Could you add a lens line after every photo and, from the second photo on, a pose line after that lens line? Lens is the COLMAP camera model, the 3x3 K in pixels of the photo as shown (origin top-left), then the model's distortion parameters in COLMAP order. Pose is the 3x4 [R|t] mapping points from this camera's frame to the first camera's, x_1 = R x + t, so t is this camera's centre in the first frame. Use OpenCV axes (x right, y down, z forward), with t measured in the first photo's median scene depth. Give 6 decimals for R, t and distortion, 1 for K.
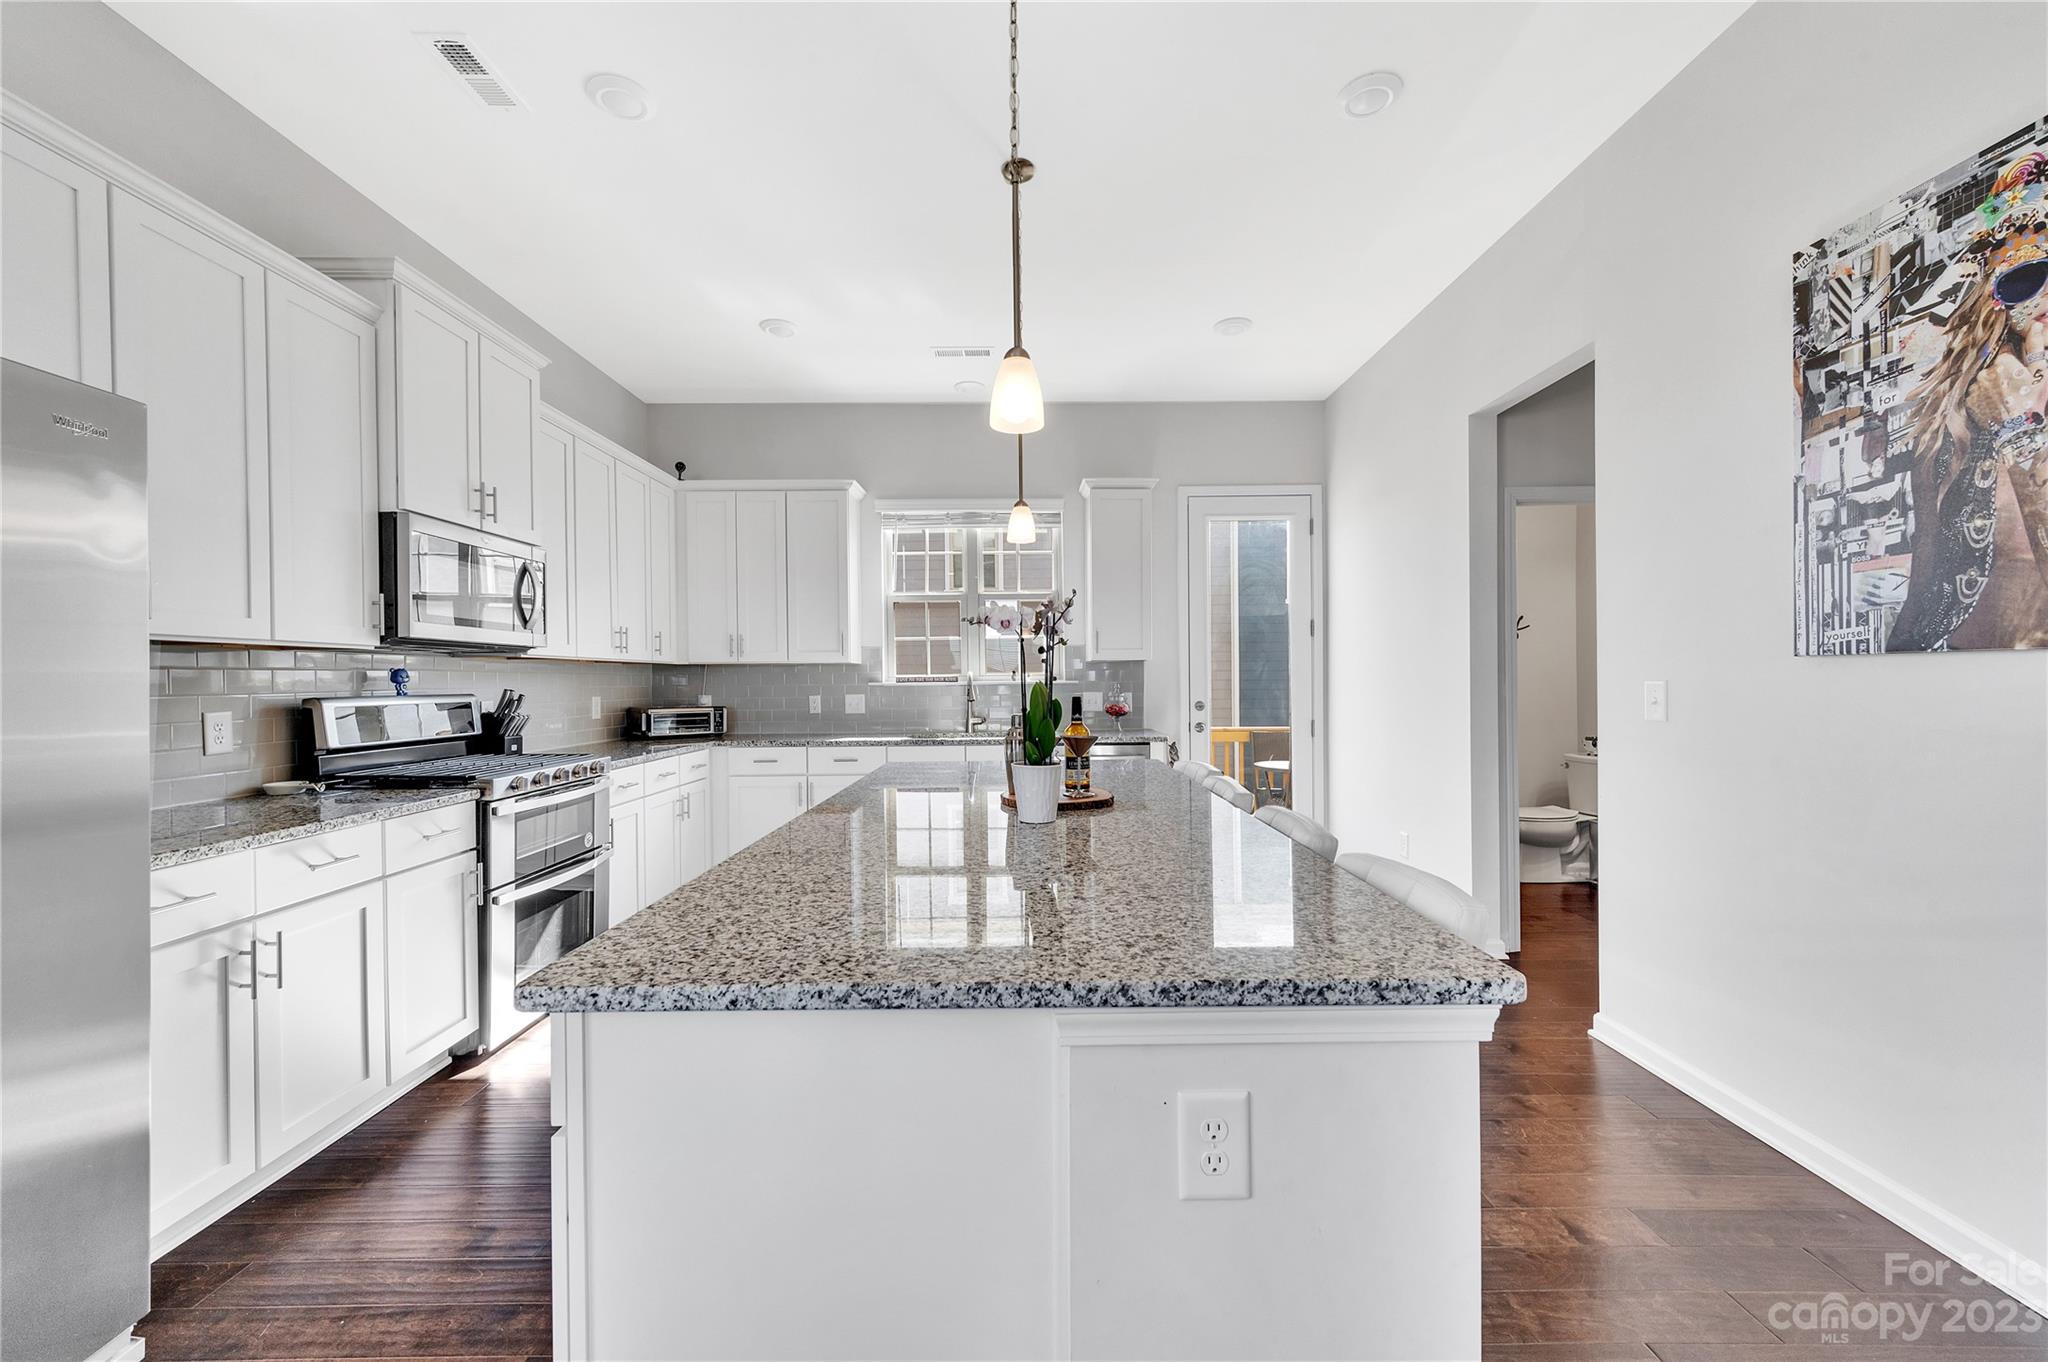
lens RADIAL K [[814.8, 0, 1033.7], [0, 814.8, 686.5], [0, 0, 1]] dist [0.009803, 0.000310]
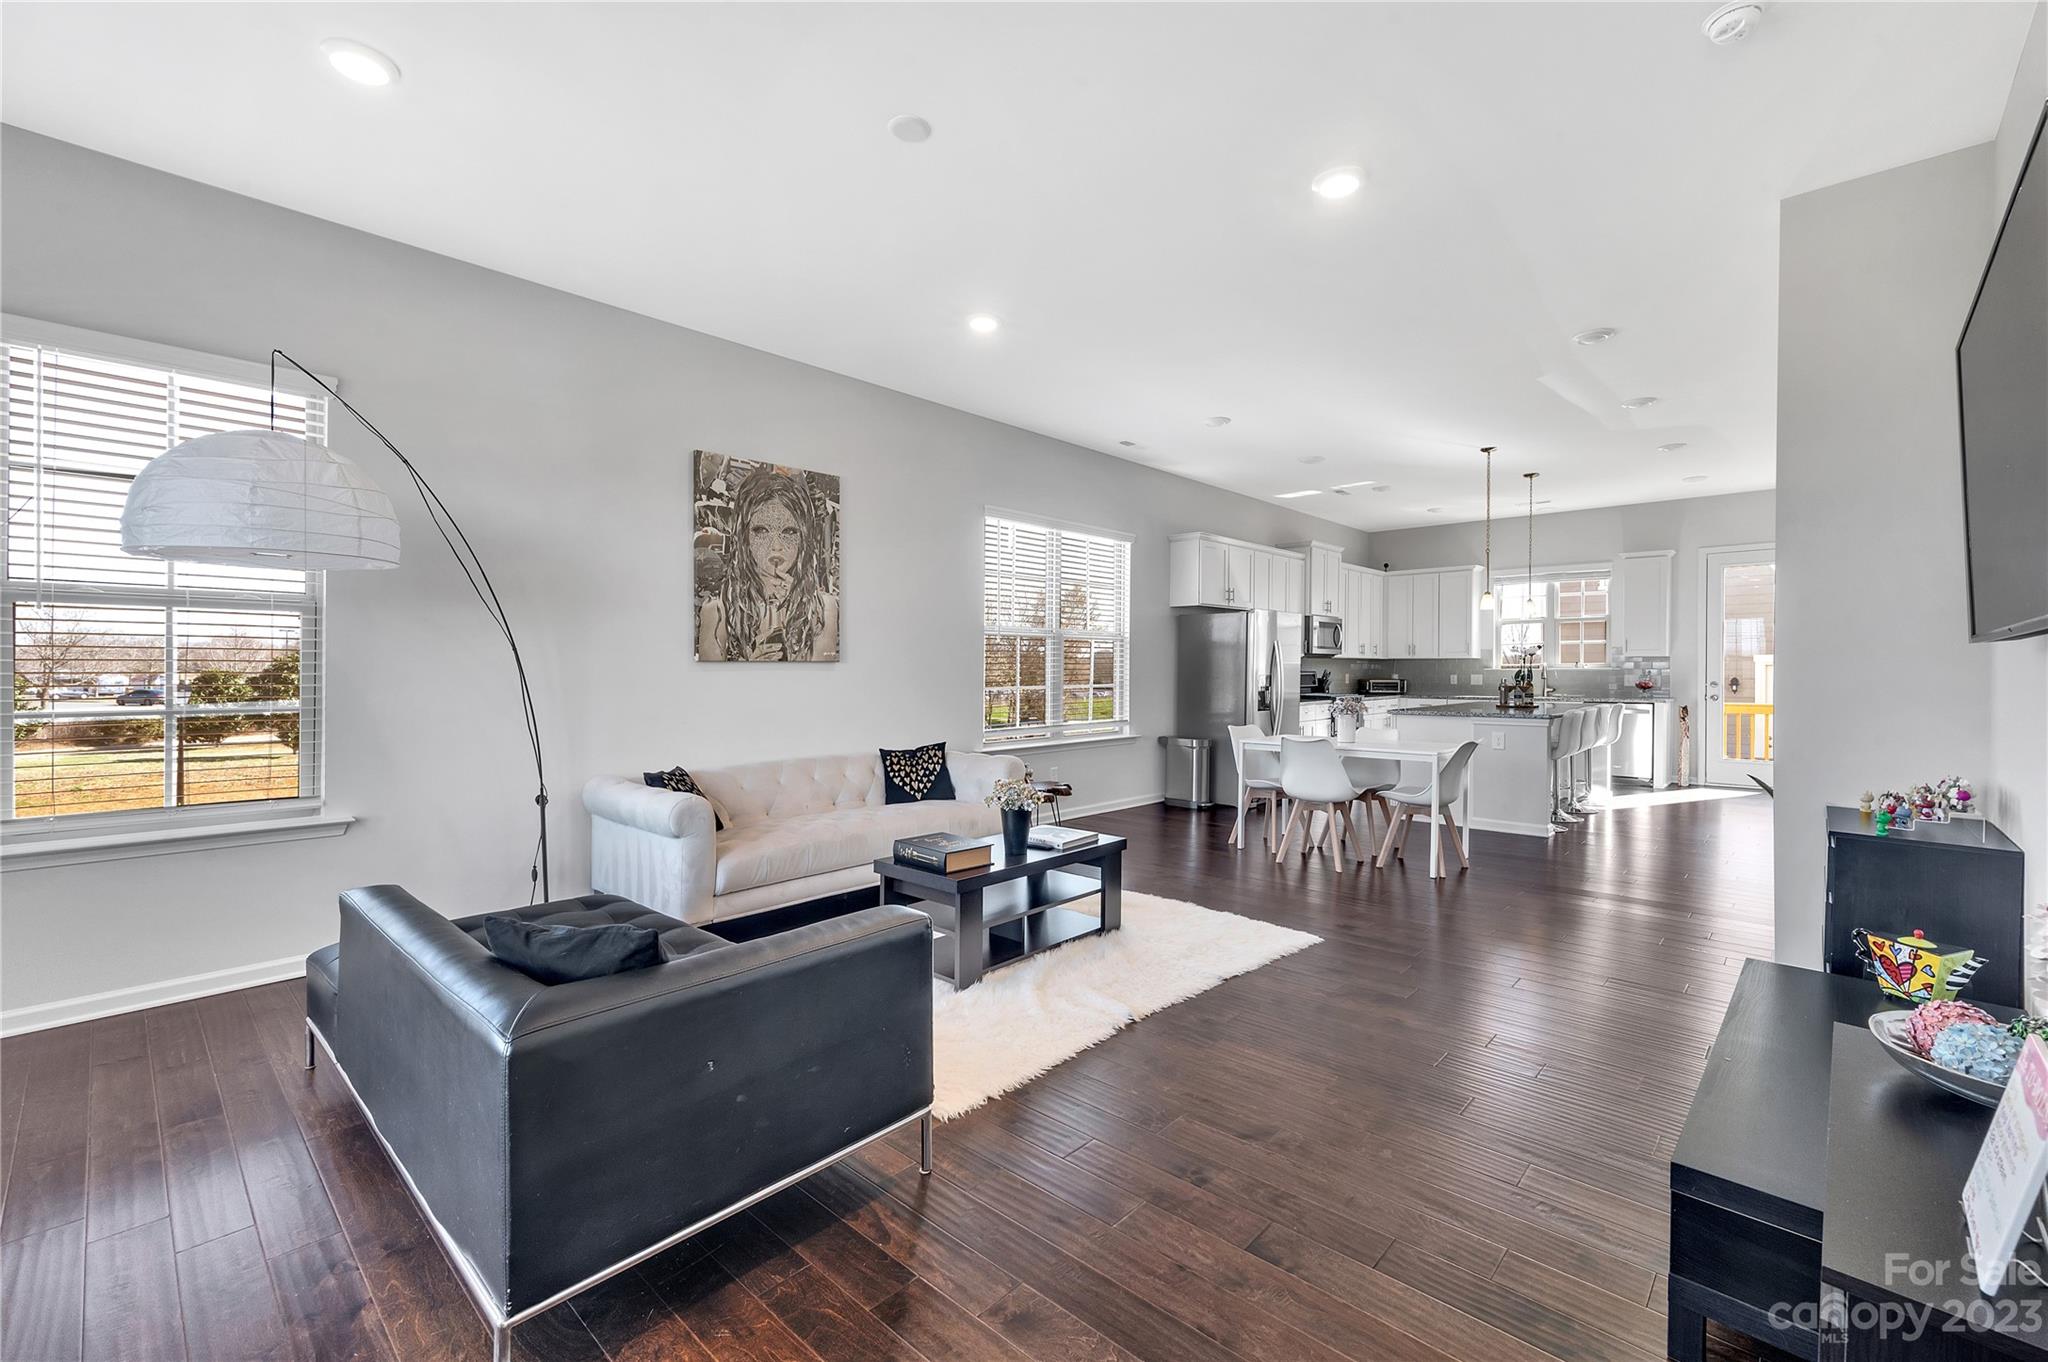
lens RADIAL K [[884.1, 0, 999.6], [0, 884.1, 683.8], [0, 0, 1]] dist [0.011957, -0.000929]
pose [[0.719919, 0.019528, -0.693784, 0.616827], [-0.009801, 0.999790, 0.017971, 0.007707], [0.693989, -0.006138, 0.719959, -1.871432]]
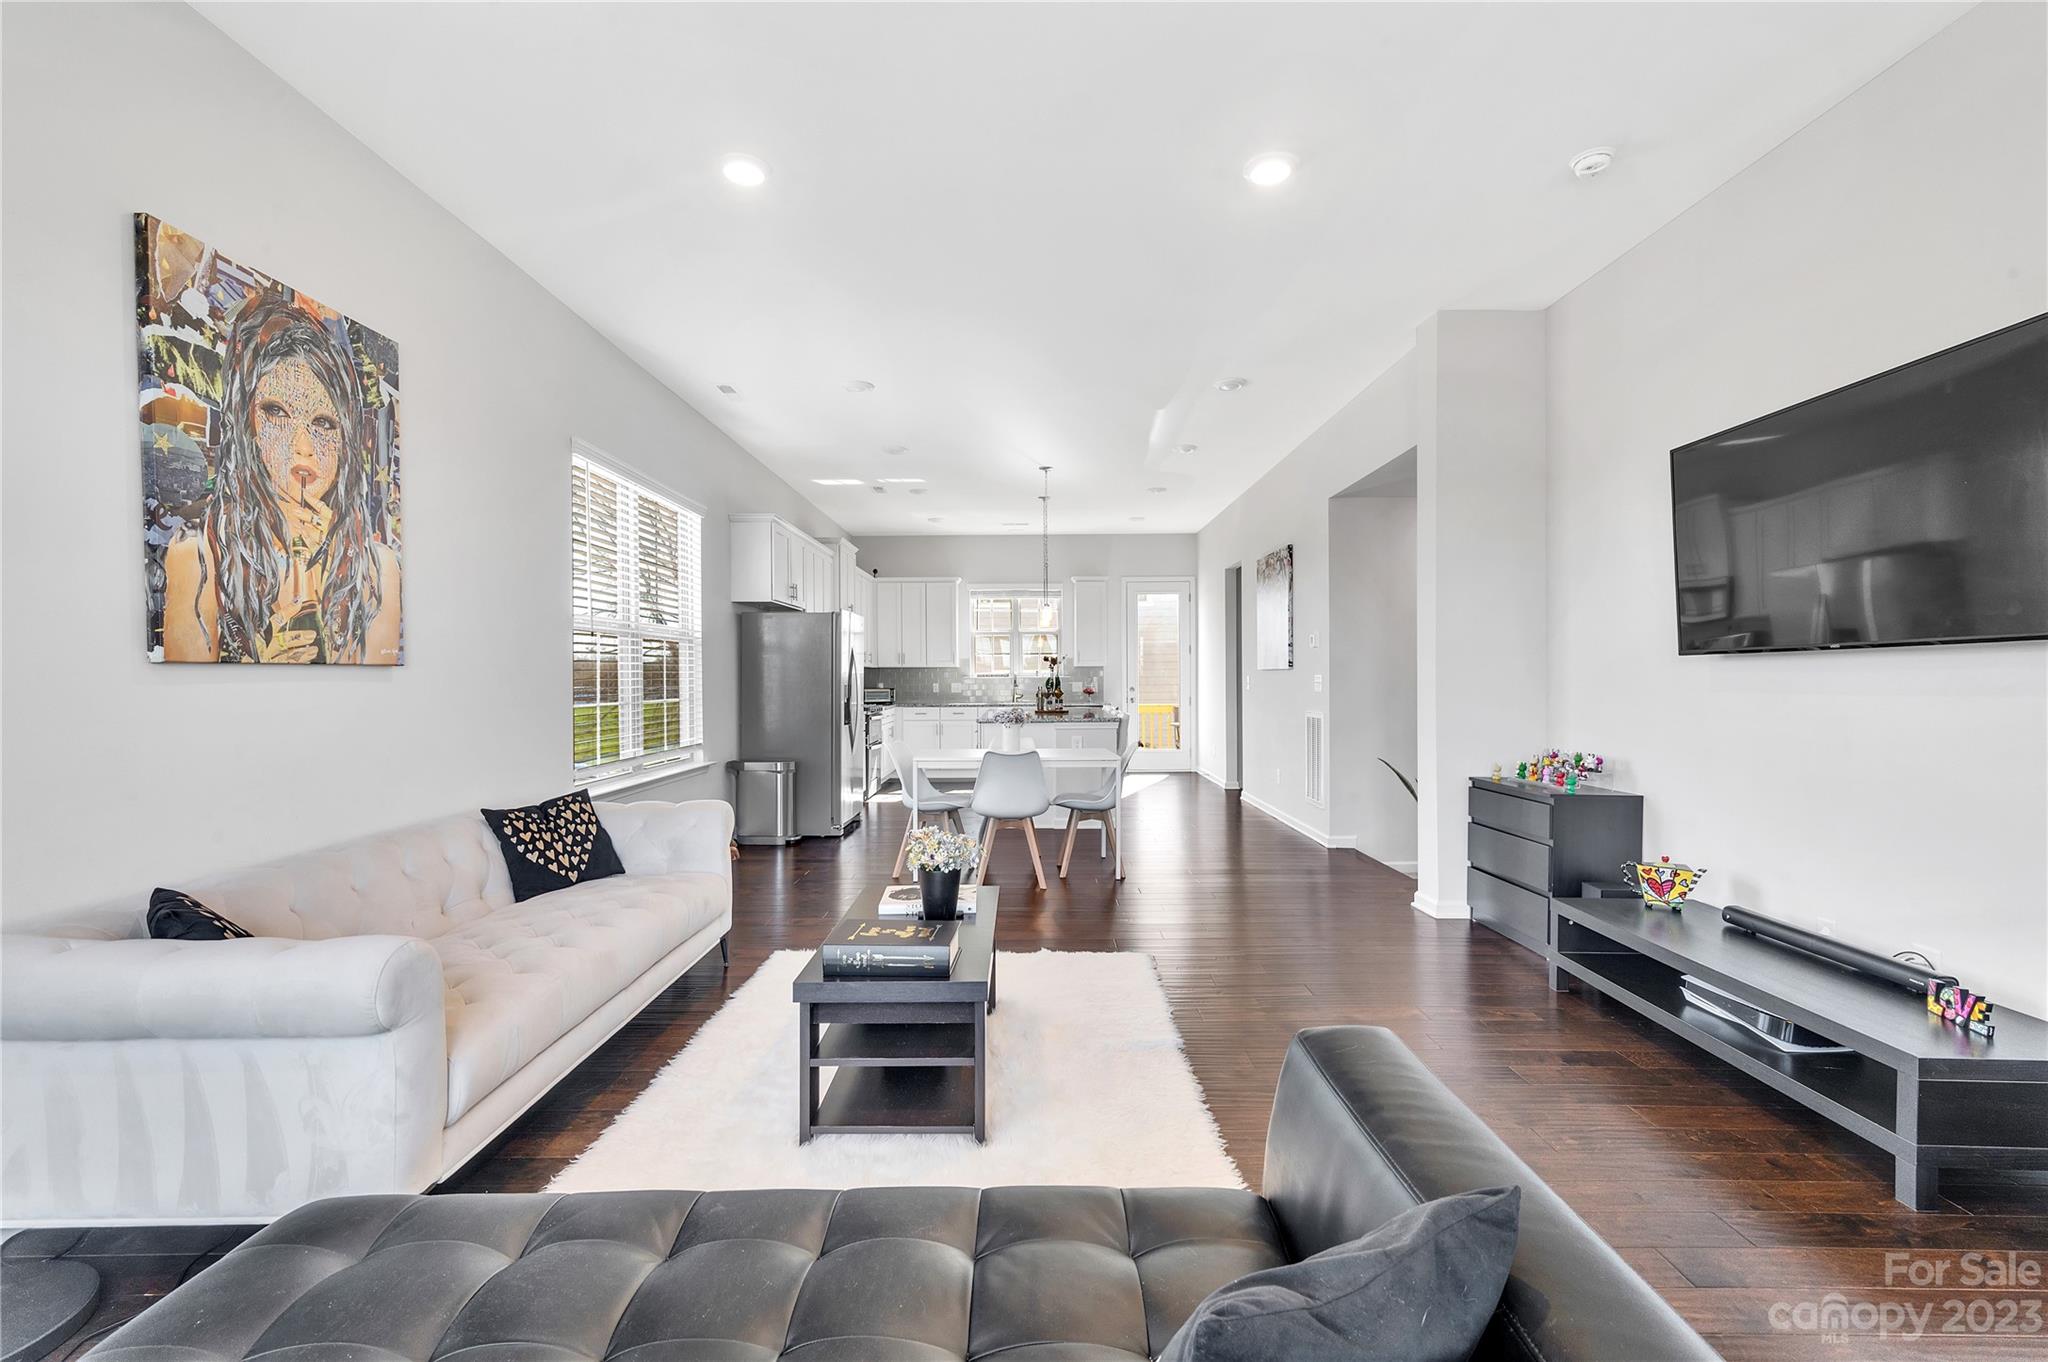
lens RADIAL K [[948.2, 0, 1037.7], [0, 948.2, 705.8], [0, 0, 1]] dist [0.012212, -0.000319]
pose [[0.999957, 0.003217, 0.008685, -0.060953], [-0.003423, 0.999712, 0.023749, 0.015192], [-0.008606, -0.023778, 0.999680, -1.923408]]
